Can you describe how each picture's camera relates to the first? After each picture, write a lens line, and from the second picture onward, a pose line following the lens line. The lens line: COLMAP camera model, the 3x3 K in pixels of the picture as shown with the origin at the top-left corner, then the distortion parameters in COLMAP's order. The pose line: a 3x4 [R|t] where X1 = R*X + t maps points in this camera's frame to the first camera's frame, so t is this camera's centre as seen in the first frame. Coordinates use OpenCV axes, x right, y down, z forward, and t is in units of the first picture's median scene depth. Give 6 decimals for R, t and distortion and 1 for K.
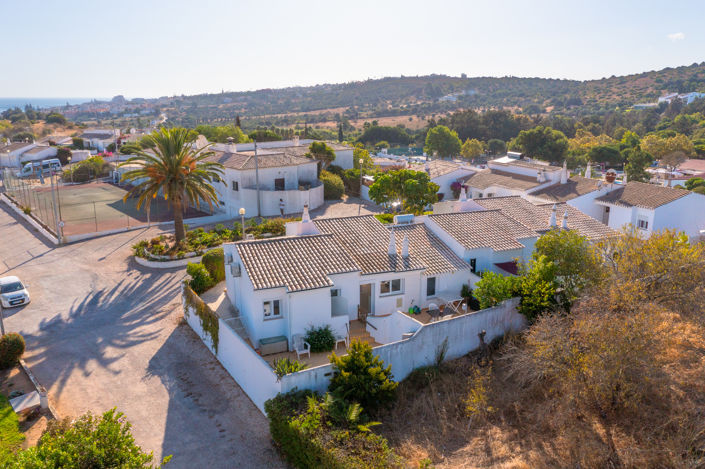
lens RADIAL K [[554.7, 0, 352.5], [0, 554.7, 234.5], [0, 0, 1]] dist [0.005276, 0.008505]
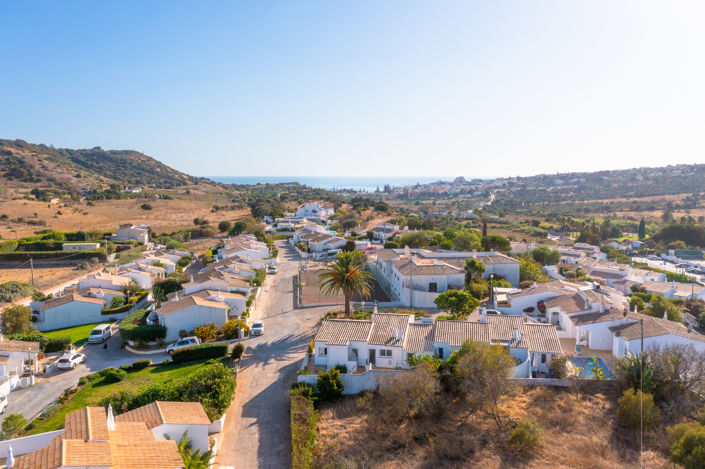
lens RADIAL K [[554.7, 0, 352.5], [0, 554.7, 234.5], [0, 0, 1]] dist [0.005276, 0.008505]
pose [[0.836289, 0.058970, -0.545108, 0.219918], [-0.134536, 0.985875, -0.099749, -0.023222], [0.531526, 0.156756, 0.832411, -0.163799]]
